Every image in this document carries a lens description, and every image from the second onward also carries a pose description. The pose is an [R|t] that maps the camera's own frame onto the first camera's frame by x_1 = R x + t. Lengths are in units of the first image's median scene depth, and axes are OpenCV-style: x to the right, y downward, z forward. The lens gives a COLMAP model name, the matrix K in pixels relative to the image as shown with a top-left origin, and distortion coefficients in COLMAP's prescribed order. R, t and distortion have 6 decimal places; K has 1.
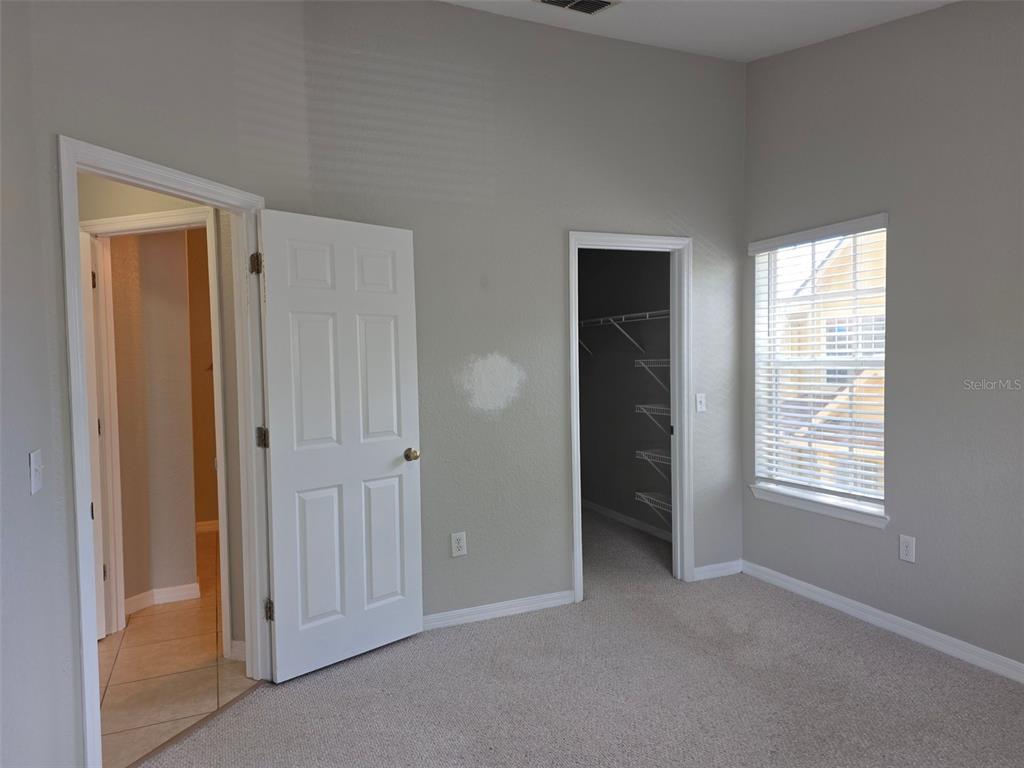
lens RADIAL K [[680.8, 0, 512.0], [0, 680.8, 384.0], [0, 0, 1]] dist [0.104930, -0.090725]
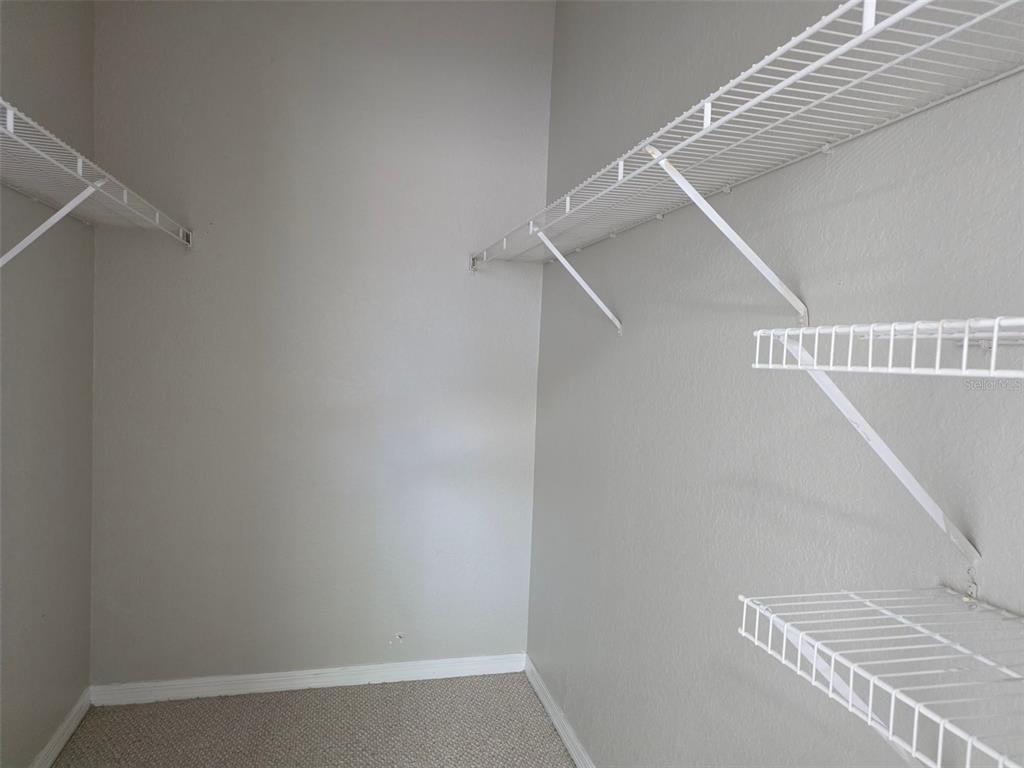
lens RADIAL K [[680.8, 0, 512.0], [0, 680.8, 384.0], [0, 0, 1]] dist [0.104930, -0.090725]
pose [[0.984793, 0.066971, -0.160306, 0.148200], [-0.066135, 0.997755, 0.010555, -0.019144], [0.160653, 0.000207, 0.987011, 0.816933]]
